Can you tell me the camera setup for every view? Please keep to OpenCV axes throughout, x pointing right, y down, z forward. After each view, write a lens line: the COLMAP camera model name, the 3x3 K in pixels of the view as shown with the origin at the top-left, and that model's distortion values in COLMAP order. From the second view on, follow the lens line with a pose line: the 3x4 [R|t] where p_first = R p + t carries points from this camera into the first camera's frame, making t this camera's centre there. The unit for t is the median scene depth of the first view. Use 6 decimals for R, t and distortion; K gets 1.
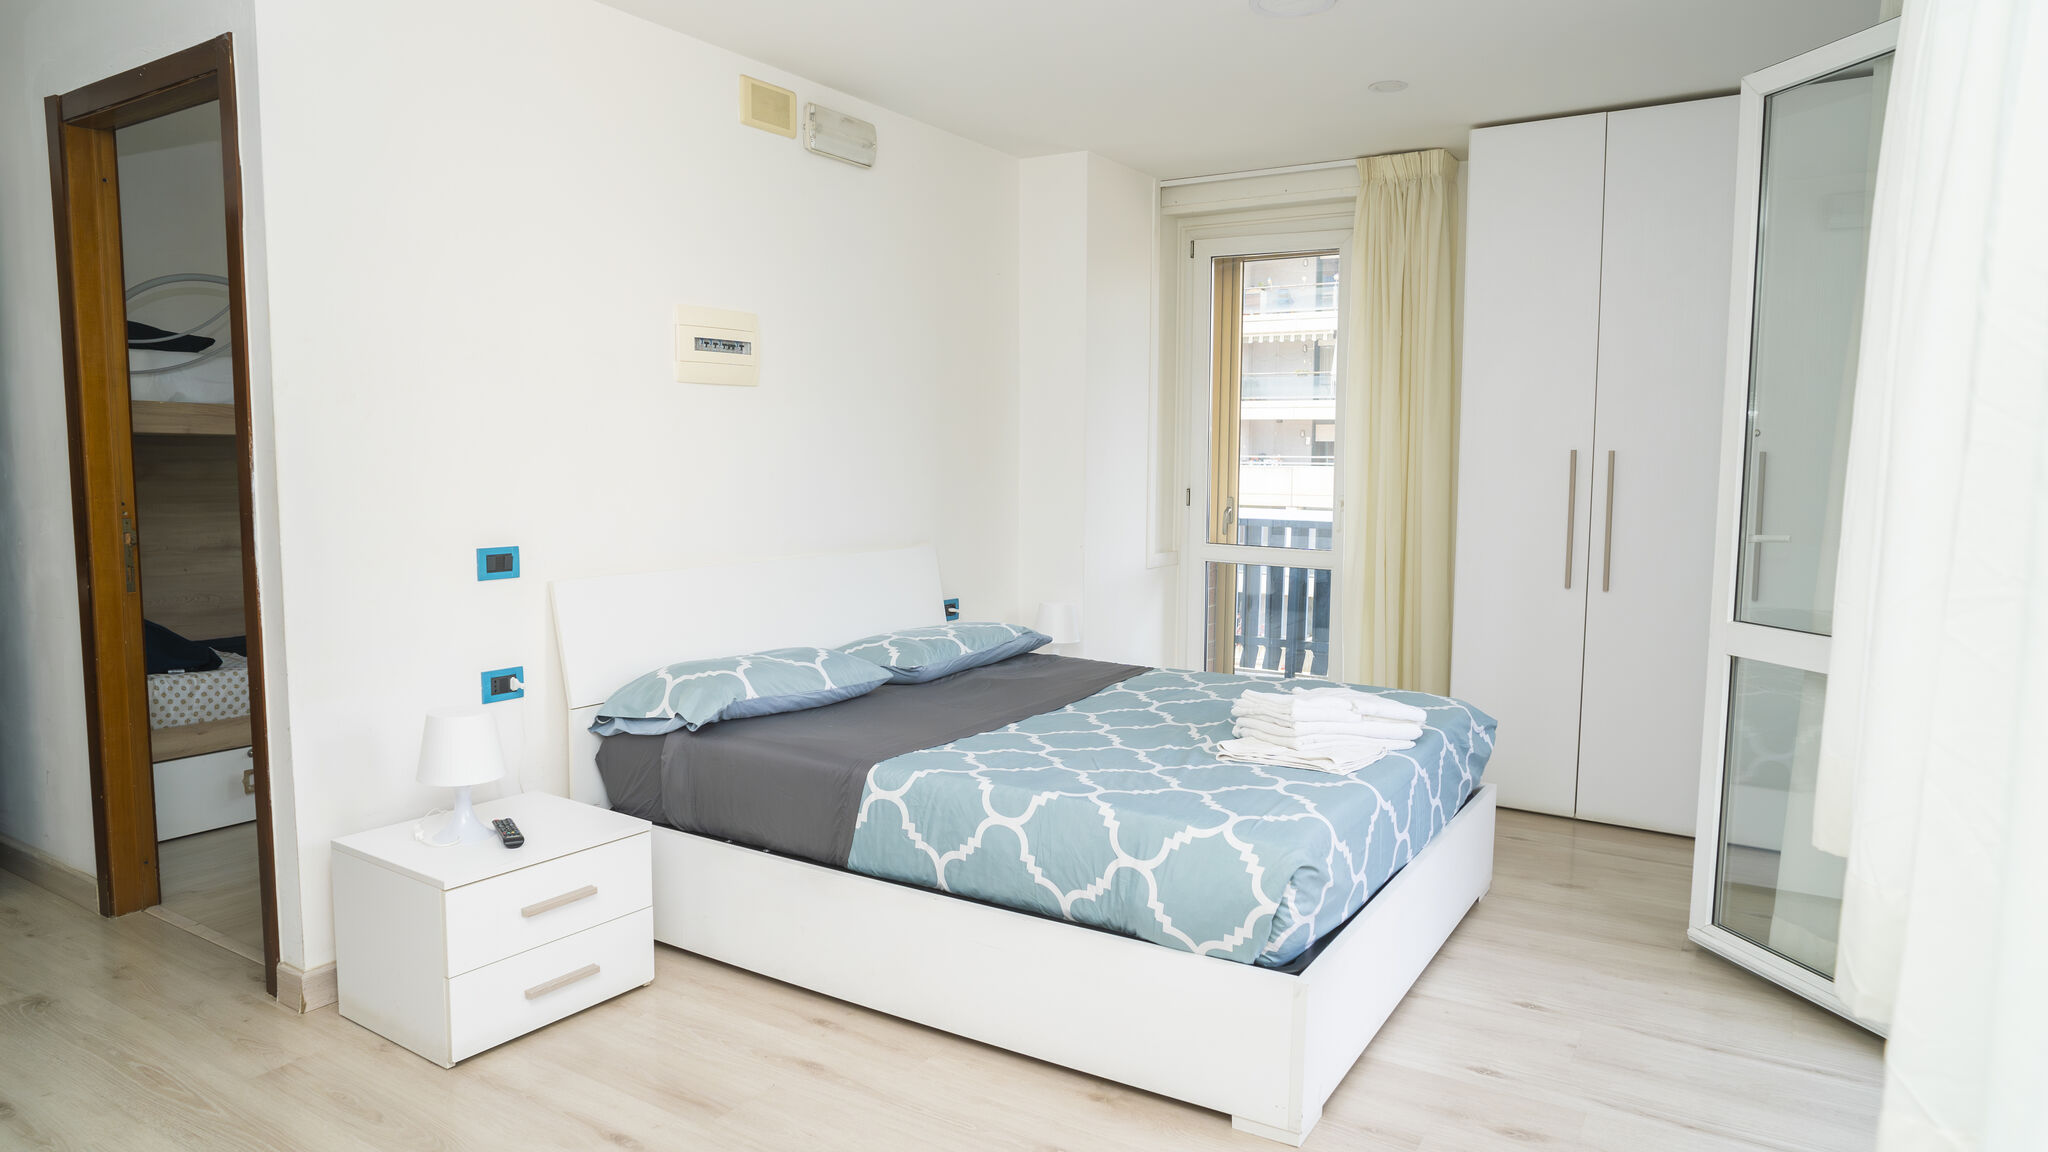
lens RADIAL K [[1273.1, 0, 1024.0], [0, 1273.1, 576.0], [0, 0, 1]] dist [0.000317, 0.001103]
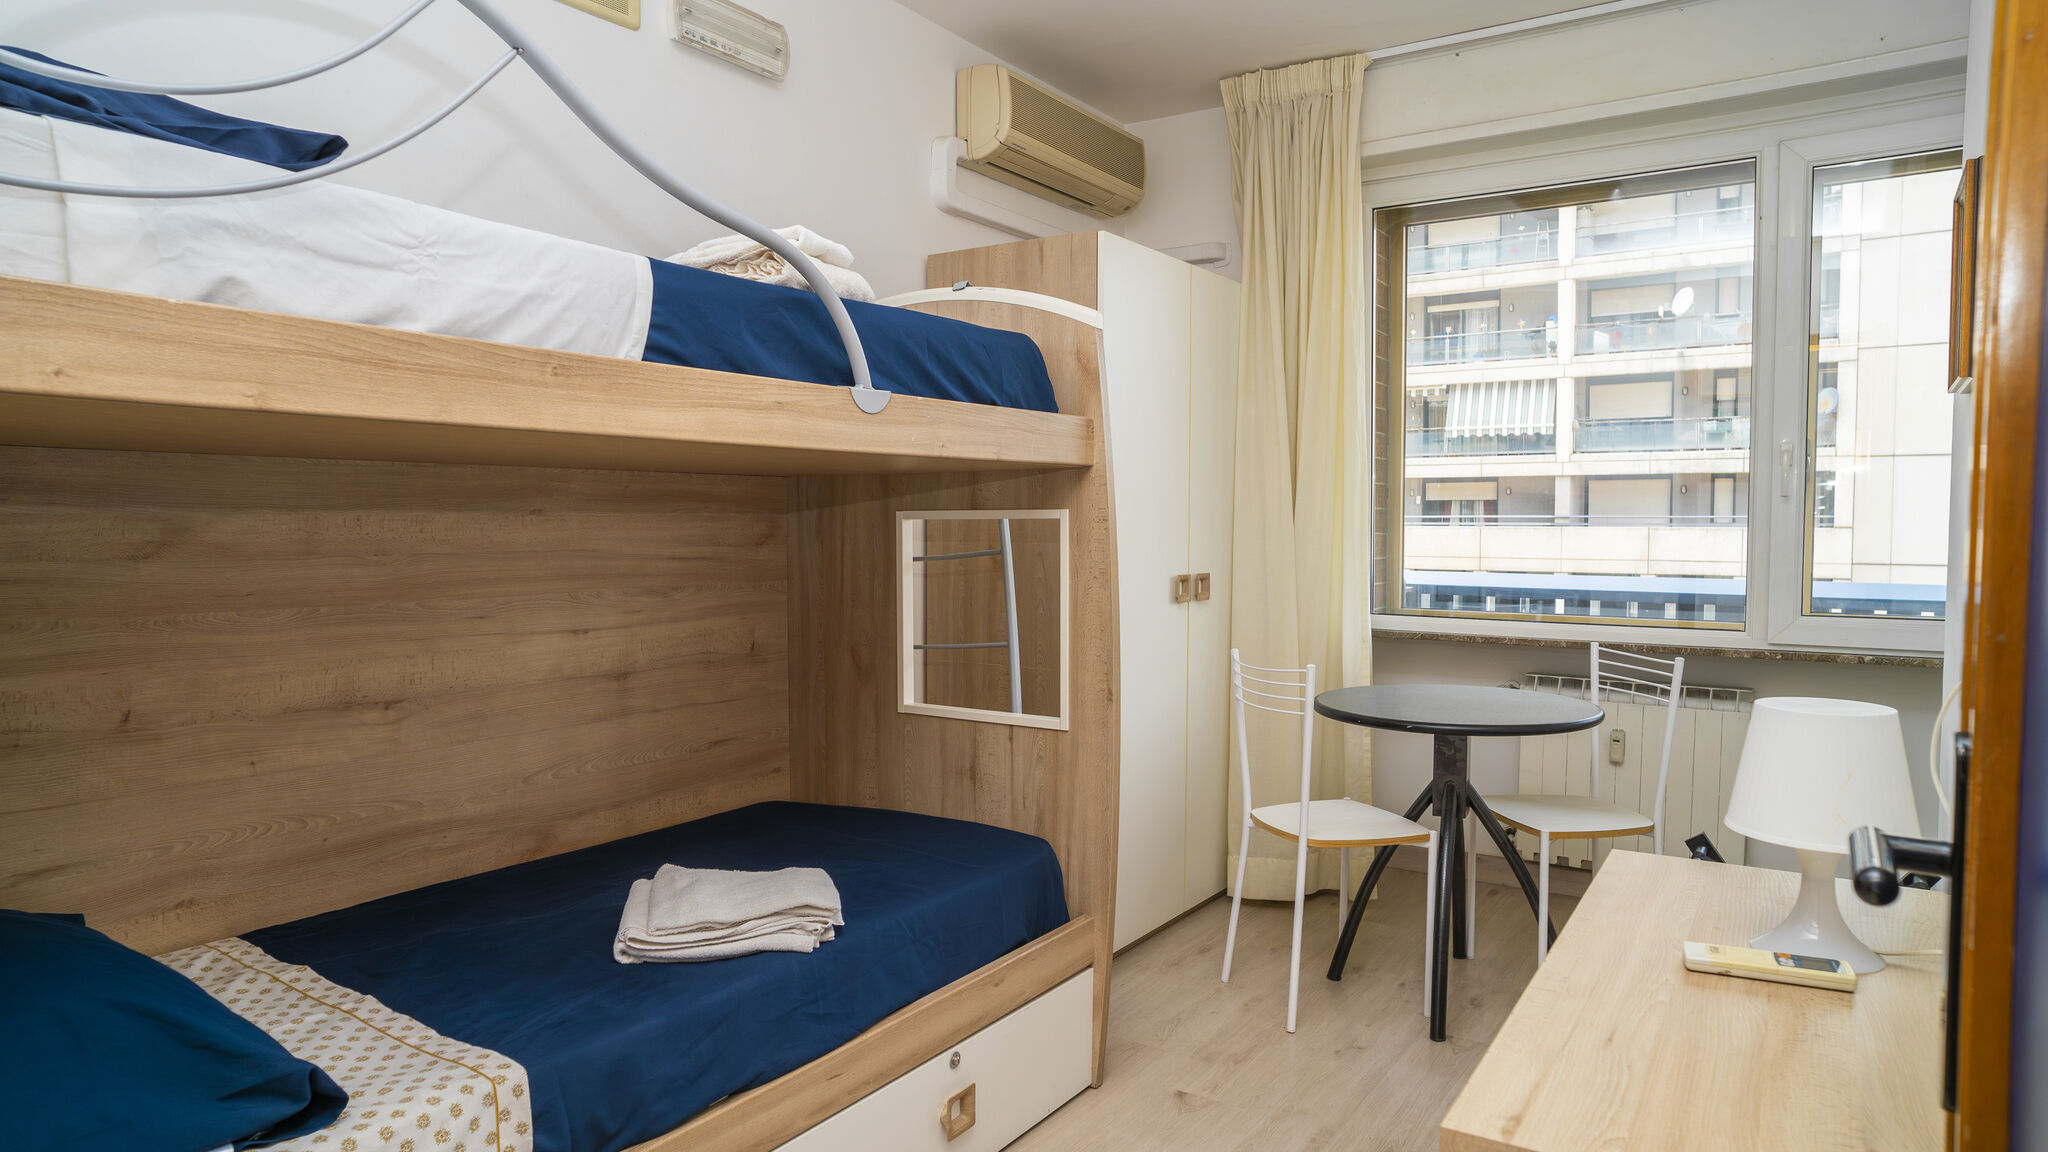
lens RADIAL K [[1204.1, 0, 1024.0], [0, 1204.1, 576.0], [0, 0, 1]] dist [-0.003505, 0.018224]
pose [[0.999860, -0.009995, -0.013411, -0.136327], [0.009329, 0.998765, -0.048802, -0.016970], [0.013882, 0.048670, 0.998718, 0.206728]]
